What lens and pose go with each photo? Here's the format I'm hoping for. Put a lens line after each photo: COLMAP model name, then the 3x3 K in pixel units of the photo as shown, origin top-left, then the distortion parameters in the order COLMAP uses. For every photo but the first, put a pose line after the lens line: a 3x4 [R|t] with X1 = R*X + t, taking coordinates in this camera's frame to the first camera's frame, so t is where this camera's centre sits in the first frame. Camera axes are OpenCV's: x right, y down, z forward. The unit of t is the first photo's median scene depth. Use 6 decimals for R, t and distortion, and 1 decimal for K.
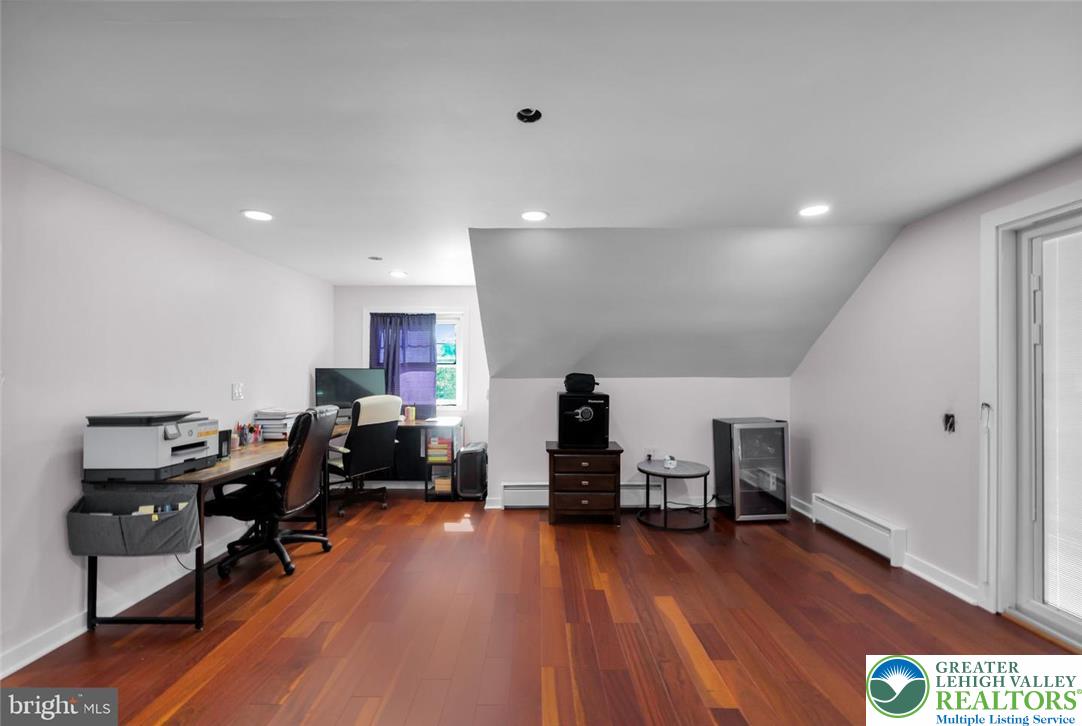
lens RADIAL K [[469.7, 0, 538.7], [0, 469.7, 369.6], [0, 0, 1]] dist [0.000376, 0.000165]
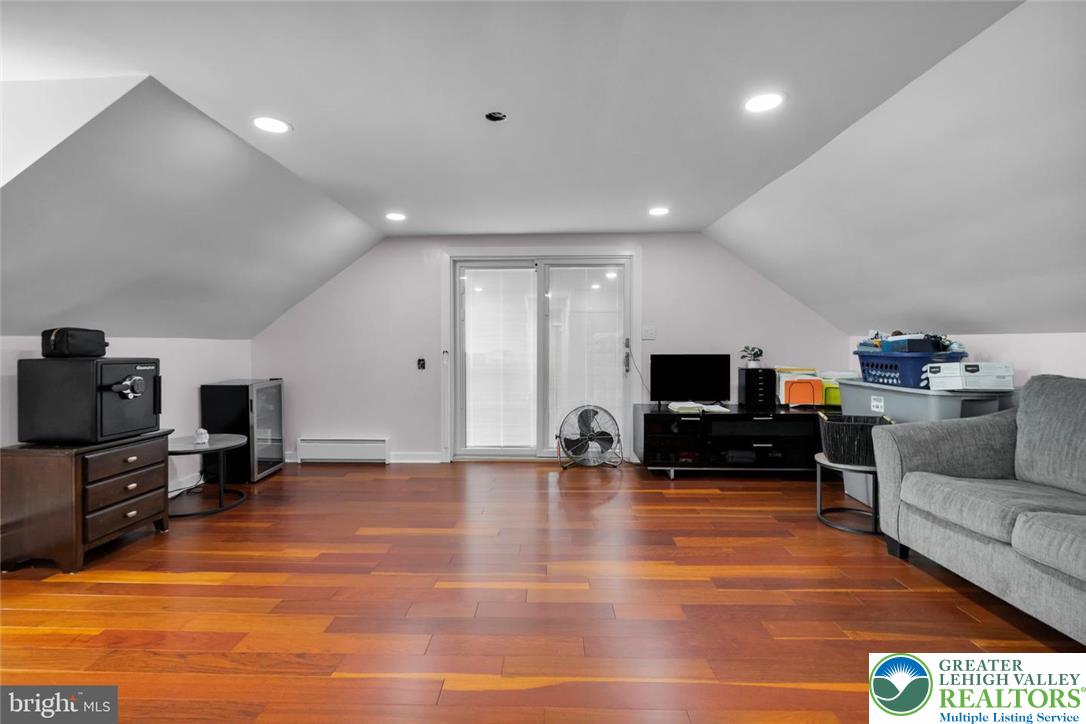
lens RADIAL K [[477.3, 0, 539.8], [0, 477.3, 355.7], [0, 0, 1]] dist [0.000239, 0.000116]
pose [[0.019545, -0.021484, 0.999578, -0.602824], [-0.002966, 0.999763, 0.021546, 0.032356], [-0.999805, -0.003386, 0.019477, 0.393020]]
